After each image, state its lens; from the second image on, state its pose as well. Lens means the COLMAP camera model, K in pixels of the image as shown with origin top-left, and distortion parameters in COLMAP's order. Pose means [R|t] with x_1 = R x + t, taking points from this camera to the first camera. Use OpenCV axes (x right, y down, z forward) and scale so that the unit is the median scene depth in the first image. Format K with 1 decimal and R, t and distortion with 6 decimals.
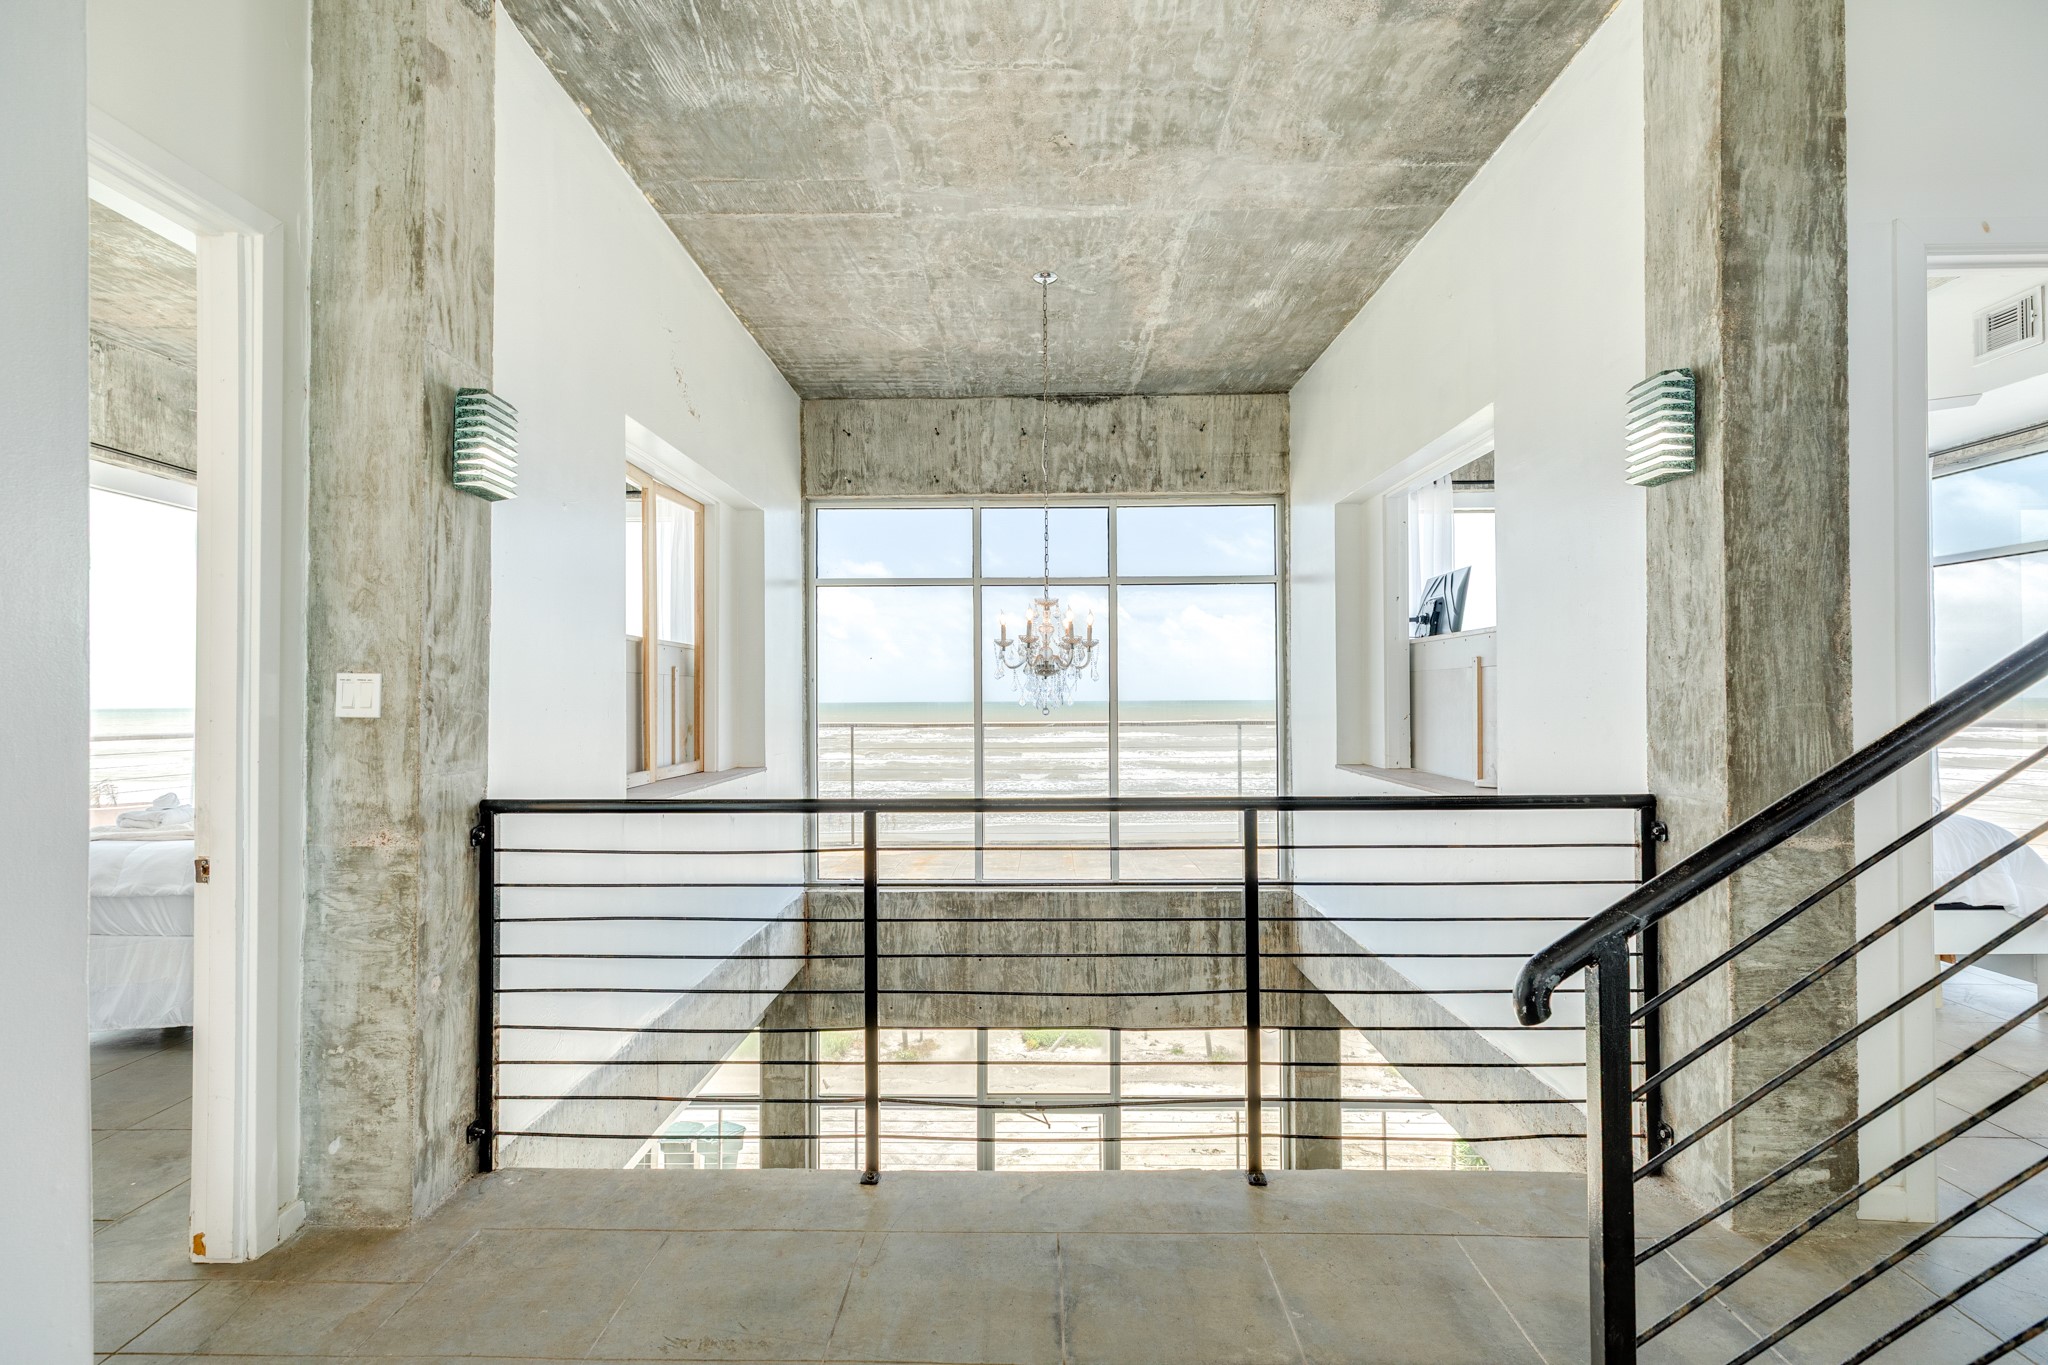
lens RADIAL K [[912.3, 0, 1020.0], [0, 912.3, 687.5], [0, 0, 1]] dist [0.005076, 0.000493]
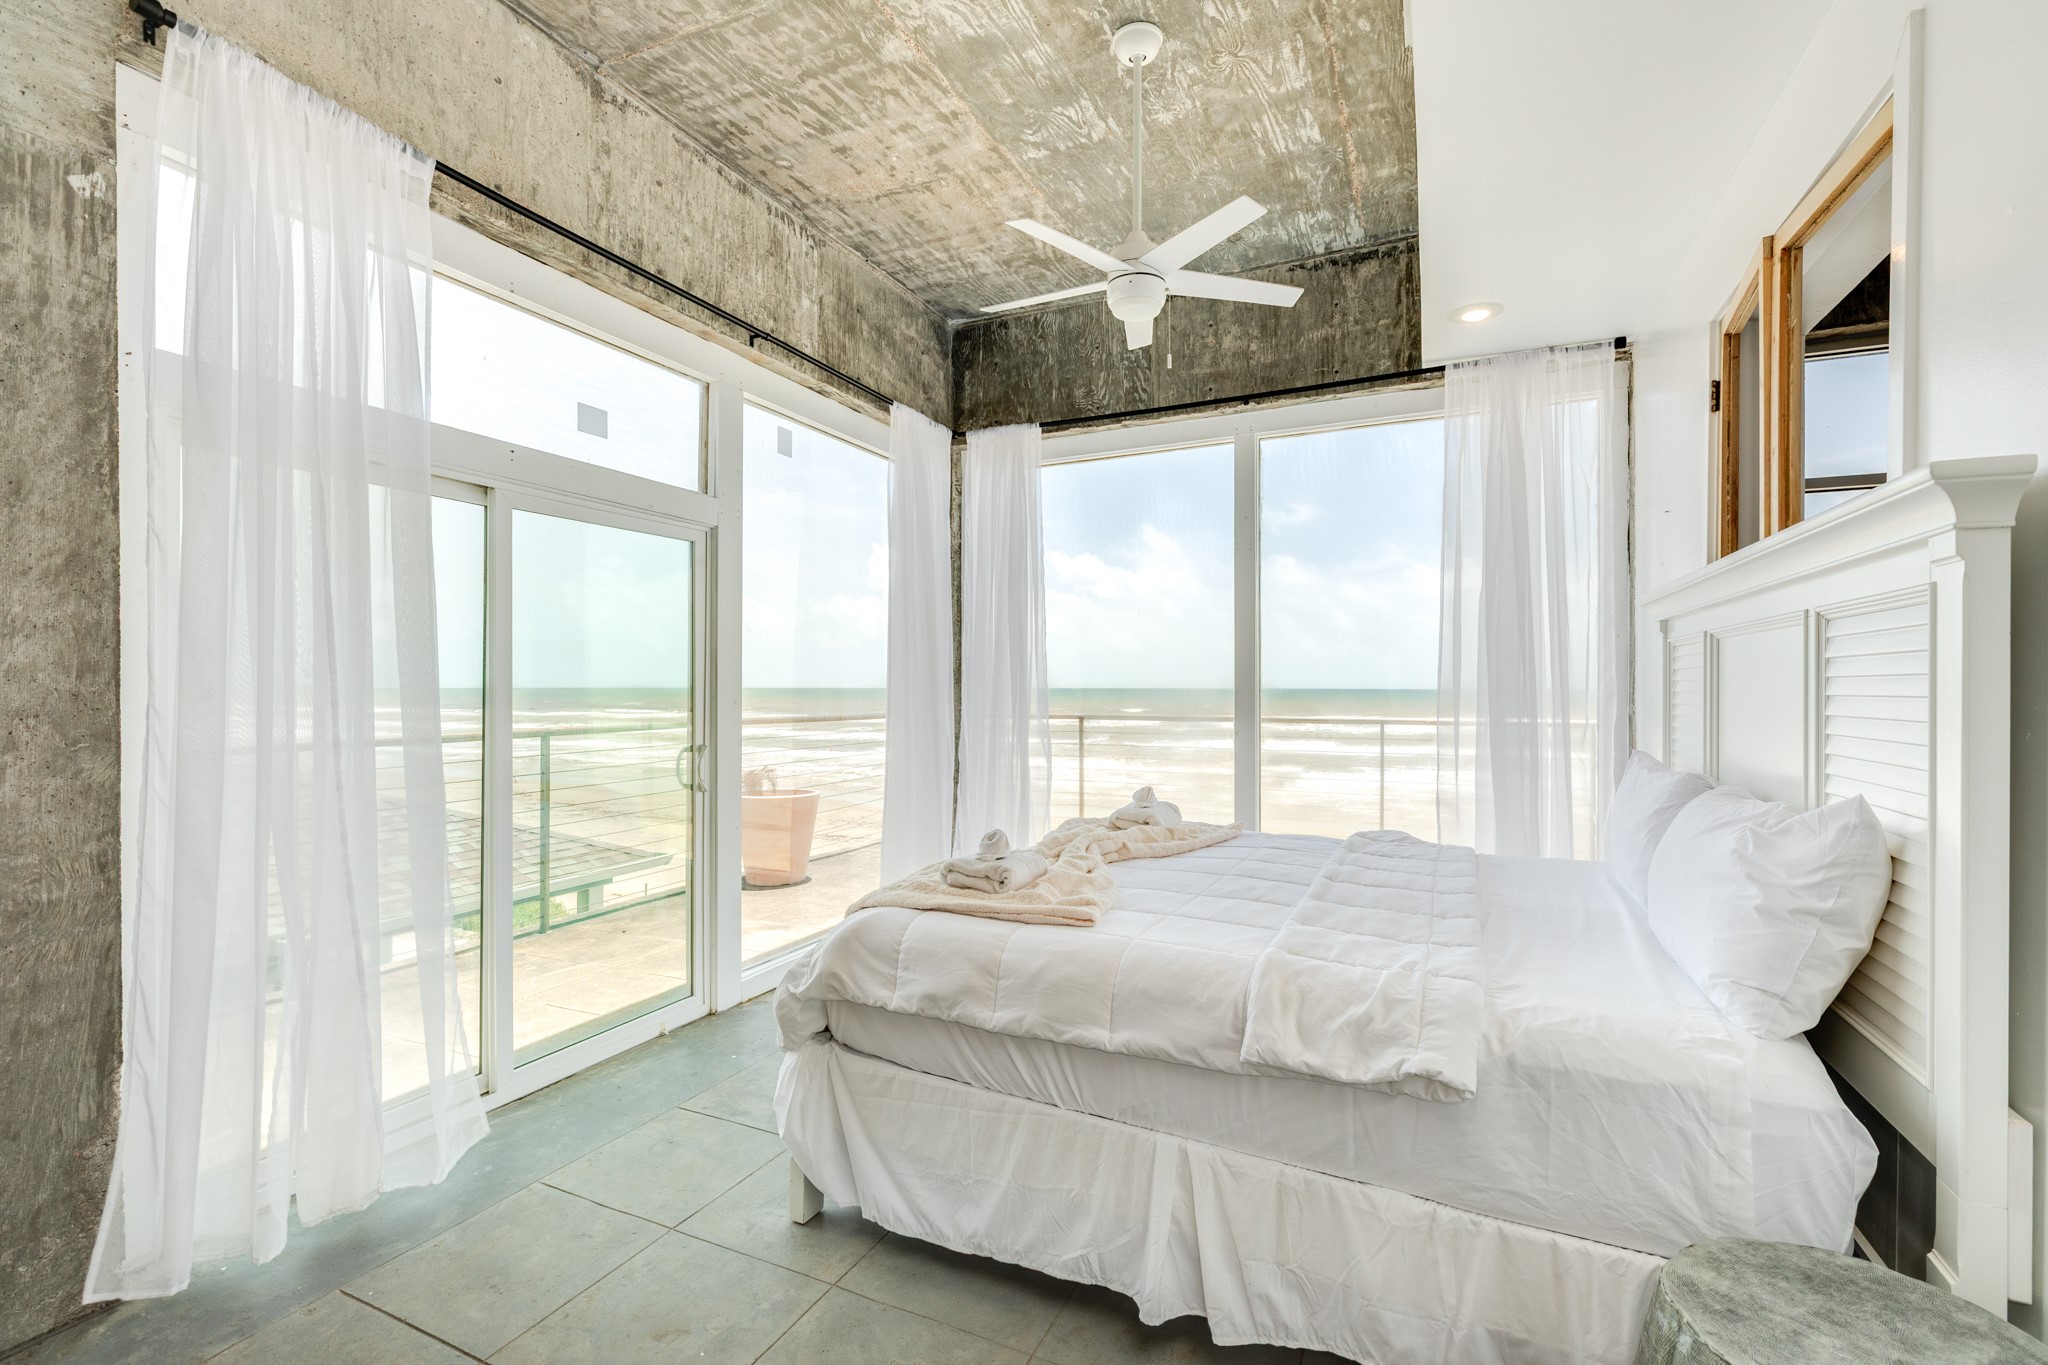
lens RADIAL K [[912.3, 0, 1017.0], [0, 912.3, 681.3], [0, 0, 1]] dist [0.005076, 0.000493]
pose [[0.911981, 0.003109, -0.410221, -0.509413], [0.001014, 0.999951, 0.009833, 0.005497], [0.410232, -0.009383, 0.911933, 0.339468]]
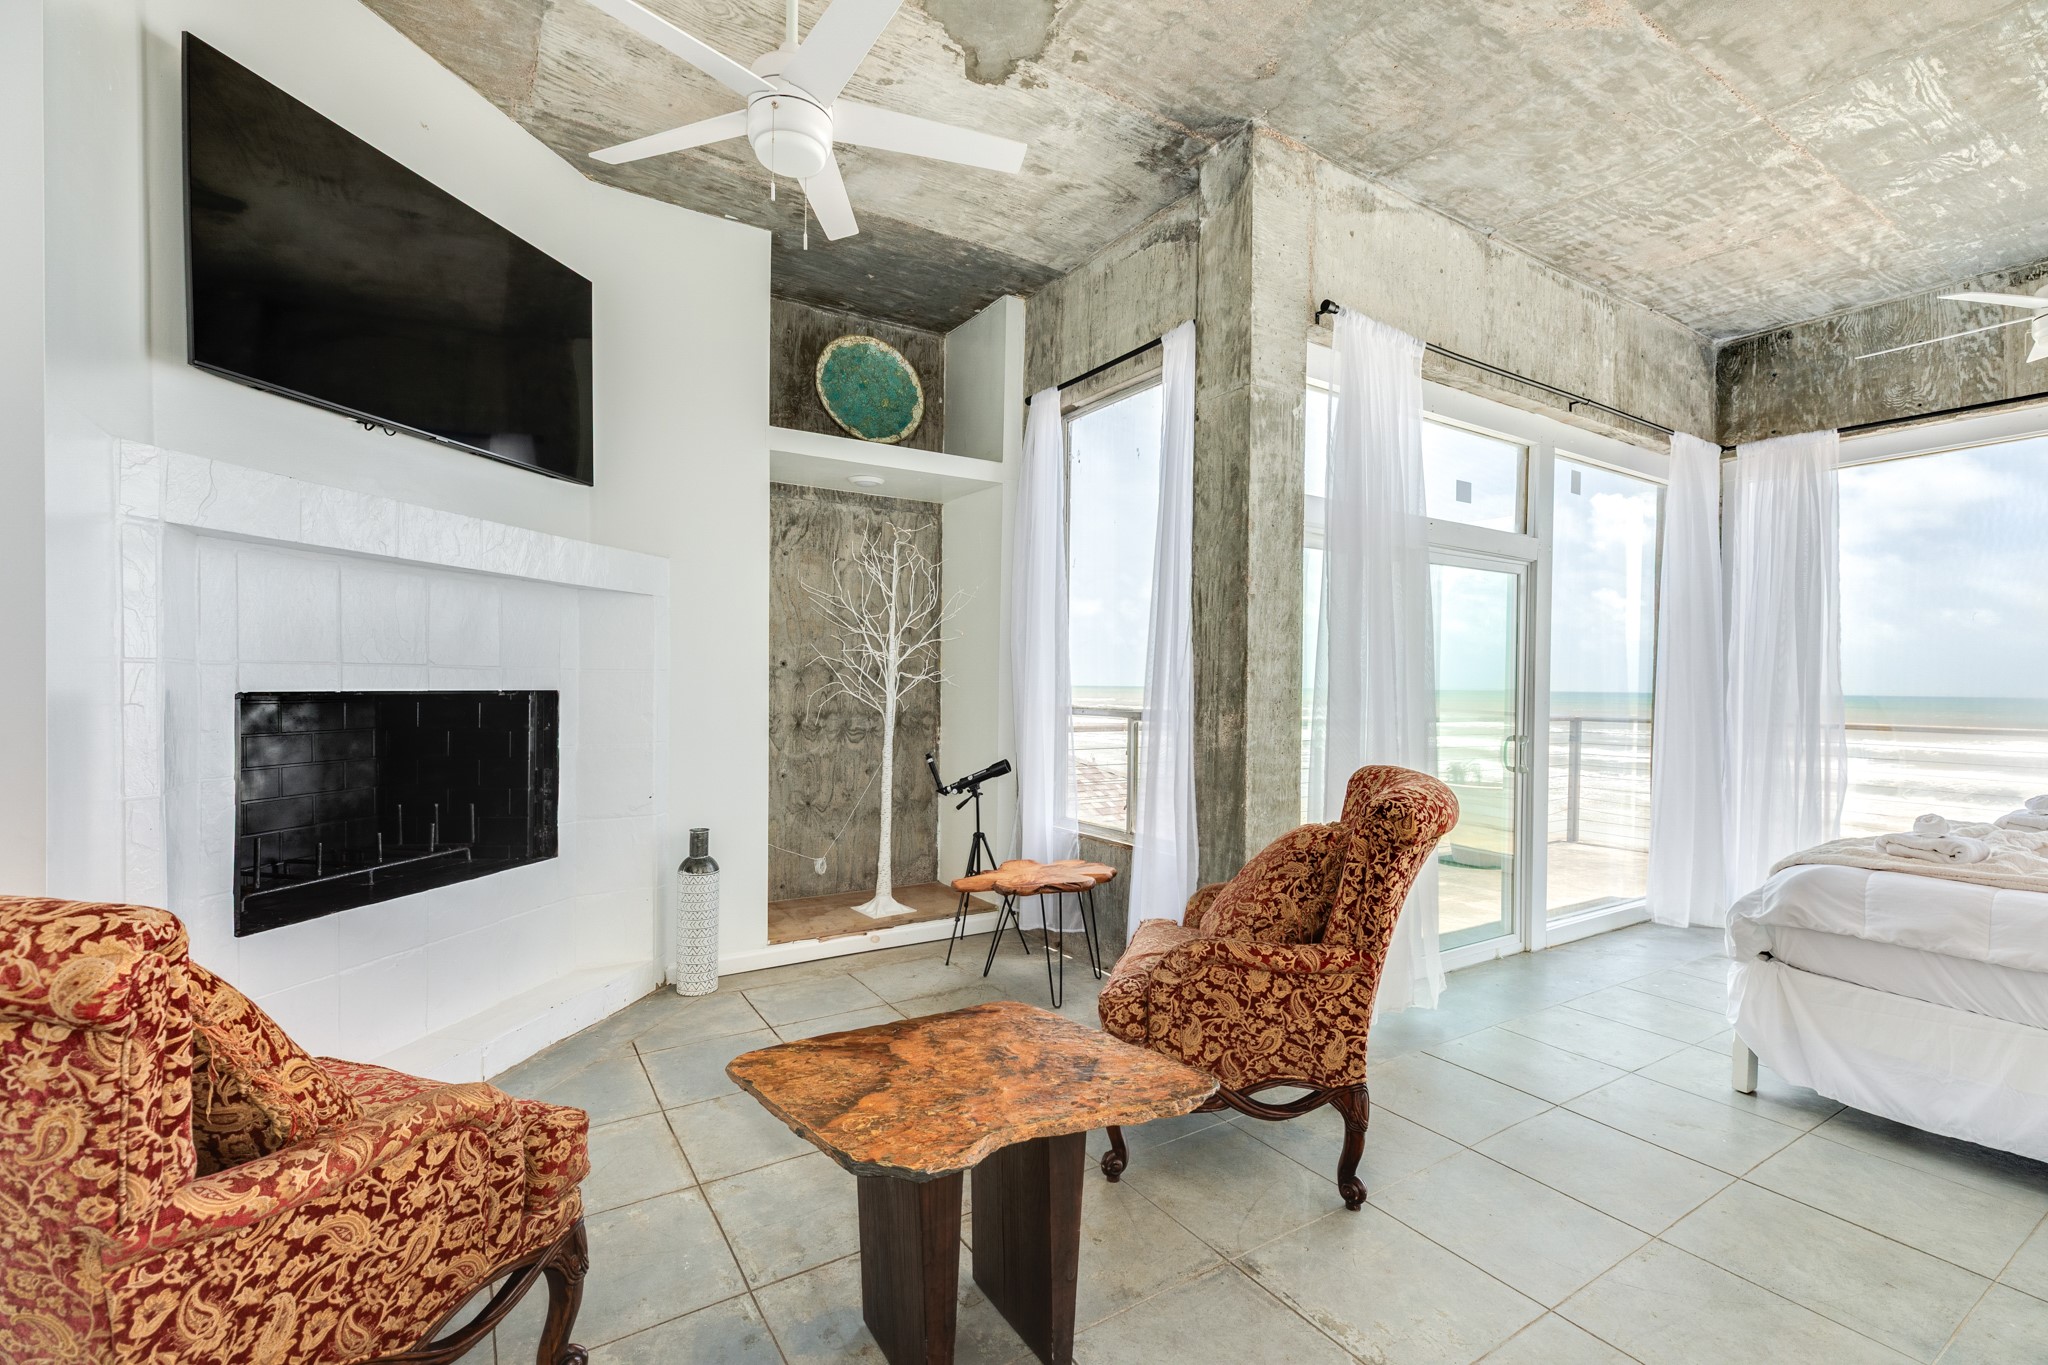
lens RADIAL K [[912.3, 0, 1023.0], [0, 912.3, 683.4], [0, 0, 1]] dist [0.005076, 0.000493]
pose [[0.556360, 0.011182, -0.830866, -0.555131], [-0.001625, 0.999922, 0.012369, 0.000446], [0.830940, -0.005531, 0.556335, -0.020790]]
